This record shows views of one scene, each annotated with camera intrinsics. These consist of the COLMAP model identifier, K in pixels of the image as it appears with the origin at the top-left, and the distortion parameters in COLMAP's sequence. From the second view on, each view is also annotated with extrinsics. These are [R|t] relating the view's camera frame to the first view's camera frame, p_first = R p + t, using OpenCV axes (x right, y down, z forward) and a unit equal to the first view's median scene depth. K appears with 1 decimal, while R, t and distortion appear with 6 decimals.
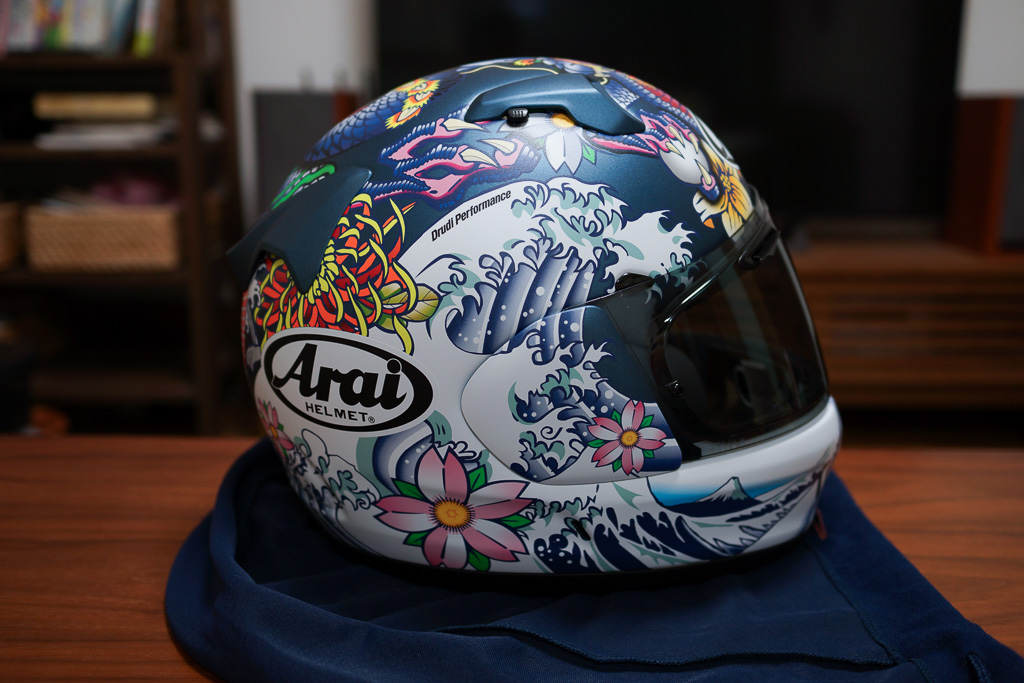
lens RADIAL K [[1047.7, 0, 512.0], [0, 1047.7, 341.5], [0, 0, 1]] dist [-0.009343, 0.023459]
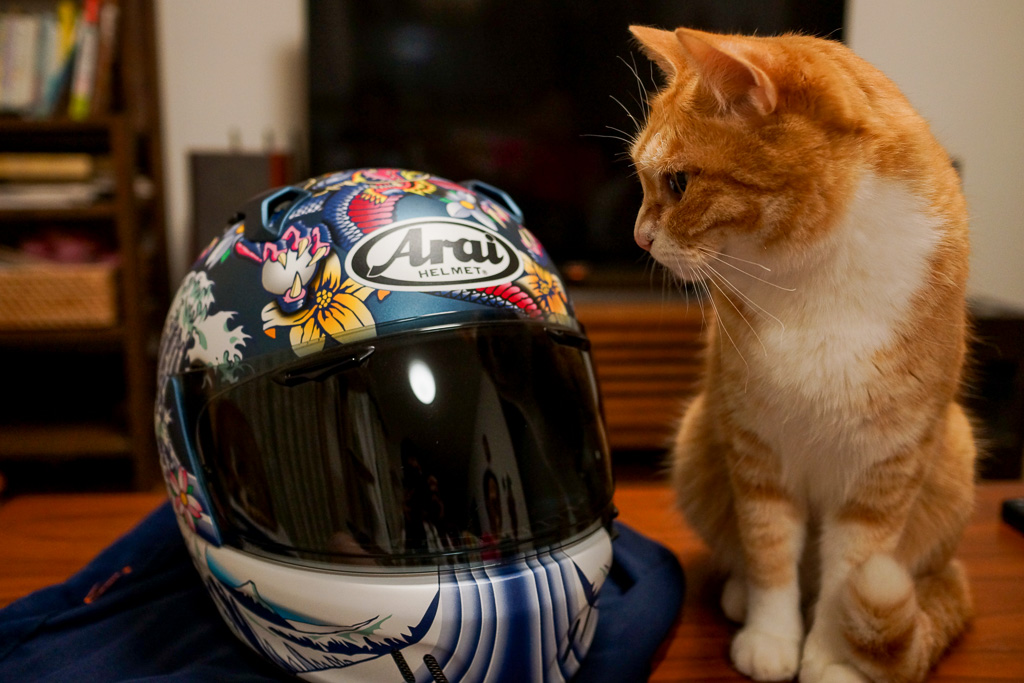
lens RADIAL K [[1047.7, 0, 512.0], [0, 1047.7, 341.5], [0, 0, 1]] dist [-0.009343, 0.023459]
pose [[0.380946, 0.163077, -0.910102, 1.249927], [-0.219874, 0.972064, 0.082146, -0.246952], [0.898073, 0.168815, 0.406160, 0.810213]]
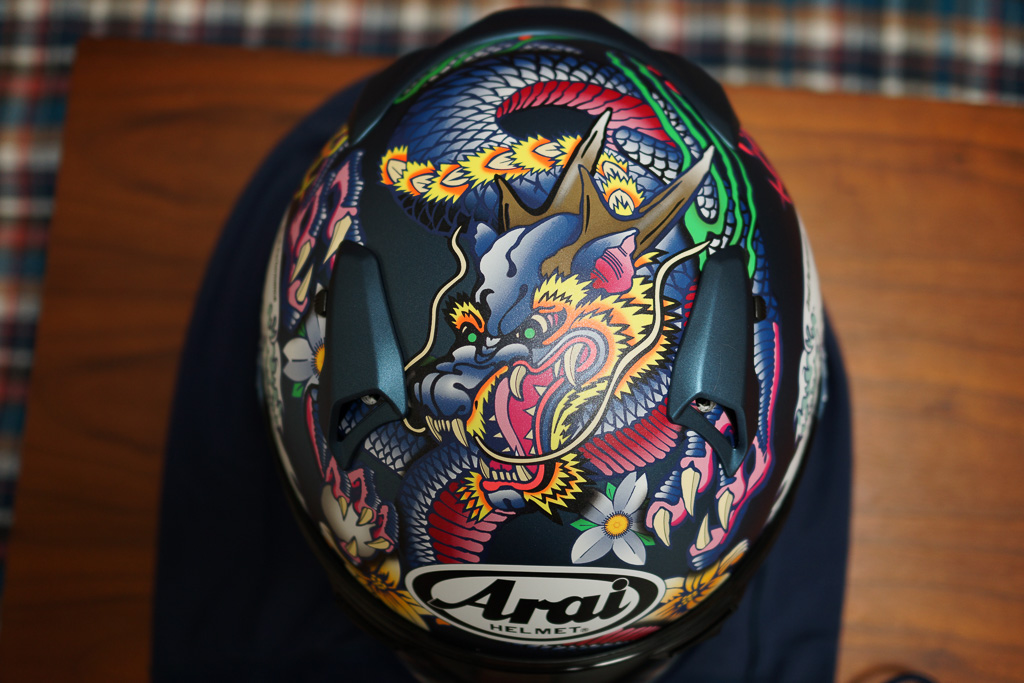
lens RADIAL K [[1047.7, 0, 512.0], [0, 1047.7, 341.5], [0, 0, 1]] dist [-0.009343, 0.023459]
pose [[-0.101614, 0.987789, -0.118097, 0.114087], [-0.219525, 0.093521, 0.971114, -1.016233], [0.970301, 0.124604, 0.207341, 0.965836]]
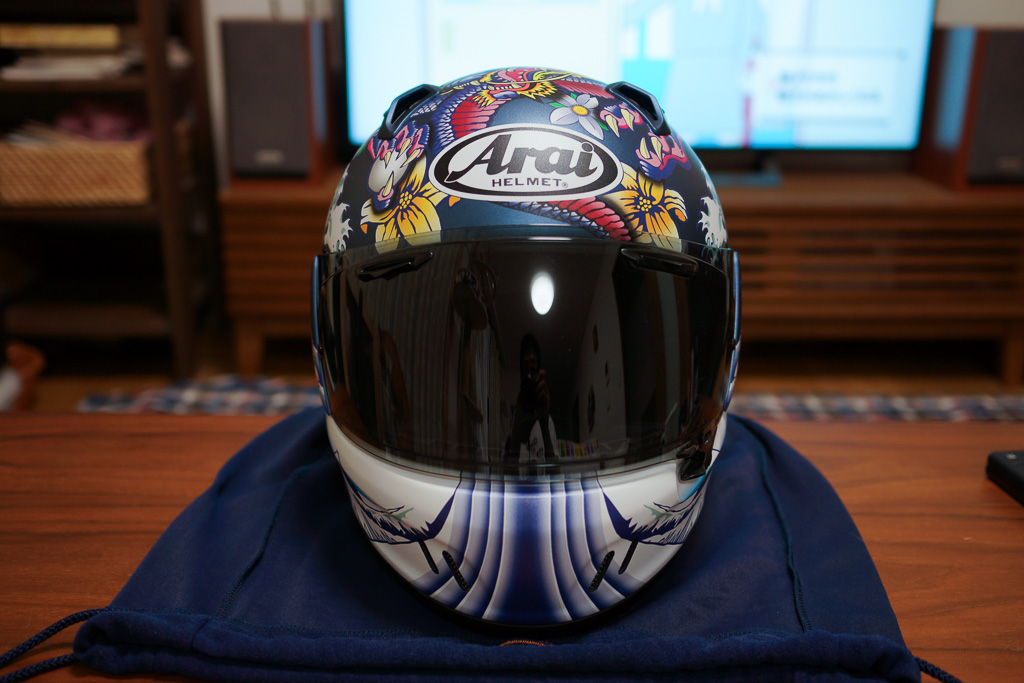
lens RADIAL K [[1047.7, 0, 512.0], [0, 1047.7, 341.5], [0, 0, 1]] dist [-0.009343, 0.023459]
pose [[-0.085265, 0.302940, -0.949188, 1.284291], [-0.238445, 0.918770, 0.314651, -0.395028], [0.967406, 0.253158, -0.006104, 1.211017]]
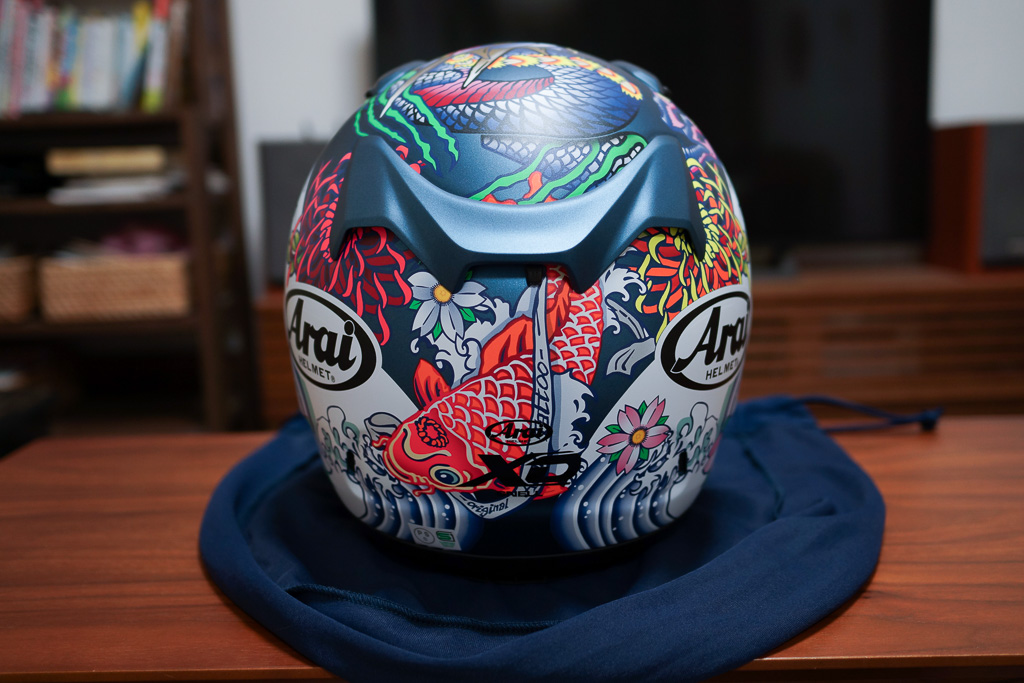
lens RADIAL K [[1047.7, 0, 512.0], [0, 1047.7, 341.5], [0, 0, 1]] dist [-0.009343, 0.023459]
pose [[0.091017, -0.176742, 0.980040, -1.198507], [0.246887, 0.957407, 0.149731, -0.164694], [-0.964760, 0.228331, 0.130776, 1.064138]]
